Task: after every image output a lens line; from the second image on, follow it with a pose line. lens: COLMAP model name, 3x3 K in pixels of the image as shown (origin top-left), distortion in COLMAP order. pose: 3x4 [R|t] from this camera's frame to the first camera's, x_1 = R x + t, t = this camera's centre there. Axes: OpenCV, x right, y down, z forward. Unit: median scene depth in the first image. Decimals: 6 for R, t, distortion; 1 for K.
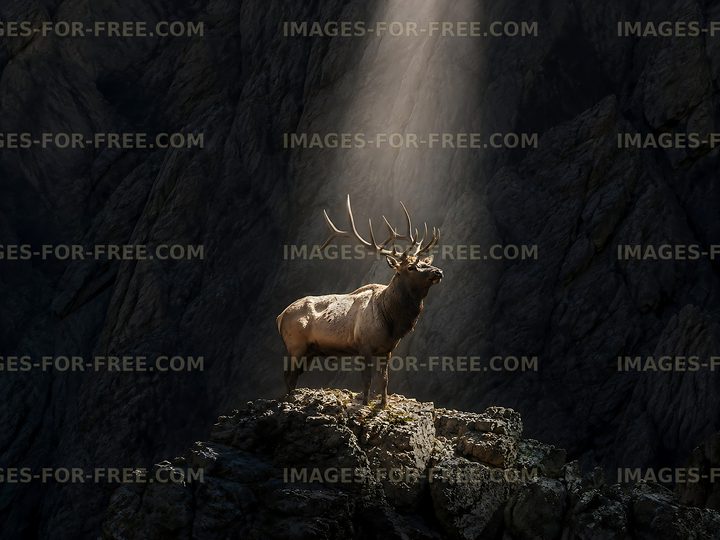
lens RADIAL K [[577.6, 0, 360.0], [0, 577.6, 270.0], [0, 0, 1]] dist [0.000179, -0.001475]
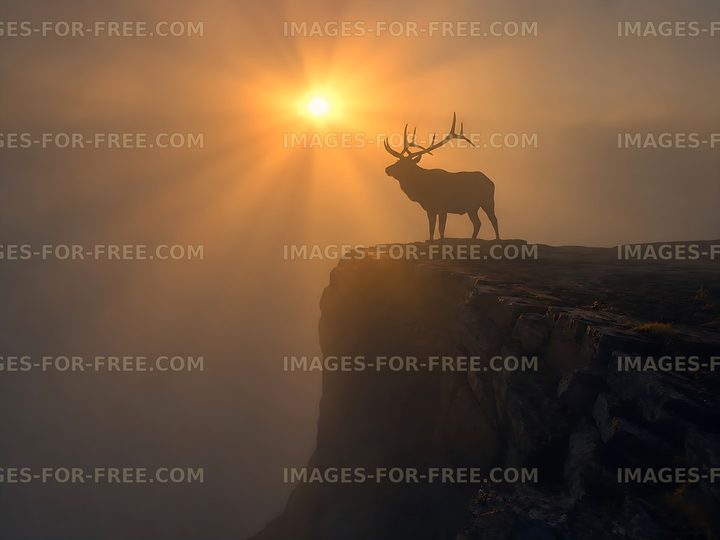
lens RADIAL K [[577.6, 0, 360.0], [0, 577.6, 270.0], [0, 0, 1]] dist [0.000179, -0.001475]
pose [[1.000000, -0.000129, 0.000151, -0.000080], [0.000129, 0.999999, 0.001085, -0.387018], [-0.000151, -0.001085, 0.999999, 0.000379]]
